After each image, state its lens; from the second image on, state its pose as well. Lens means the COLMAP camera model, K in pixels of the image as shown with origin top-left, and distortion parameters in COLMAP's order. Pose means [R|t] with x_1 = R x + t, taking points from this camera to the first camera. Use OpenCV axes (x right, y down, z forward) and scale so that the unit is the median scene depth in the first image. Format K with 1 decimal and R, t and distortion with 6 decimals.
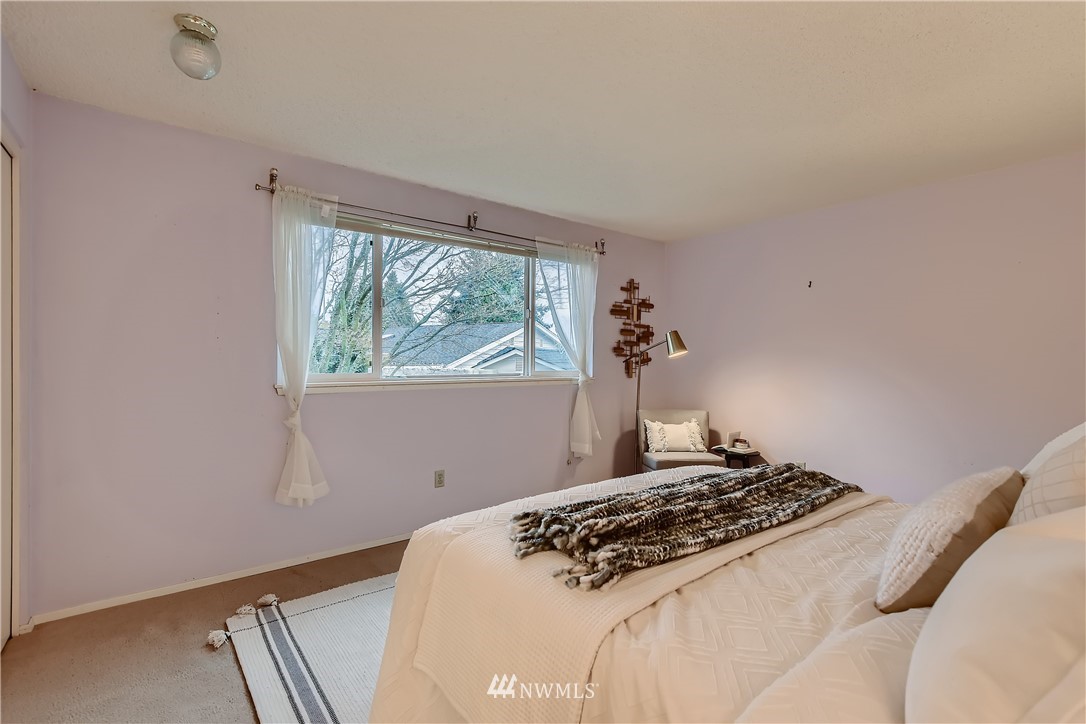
lens RADIAL K [[488.3, 0, 552.5], [0, 488.3, 363.6], [0, 0, 1]] dist [0.007854, -0.009433]
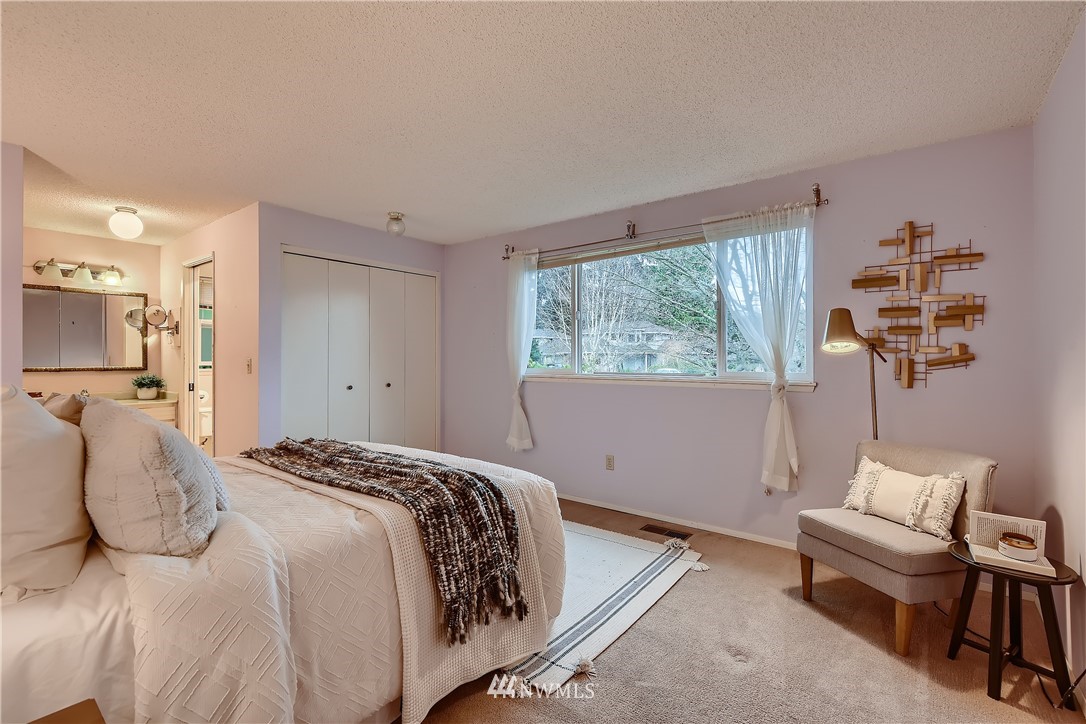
lens RADIAL K [[488.3, 0, 539.2], [0, 488.3, 359.9], [0, 0, 1]] dist [0.007854, -0.009433]
pose [[0.240363, -0.004014, -0.970675, 0.639963], [-0.006106, 0.999965, -0.005647, 0.000802], [0.970664, 0.007285, 0.240330, 0.428795]]
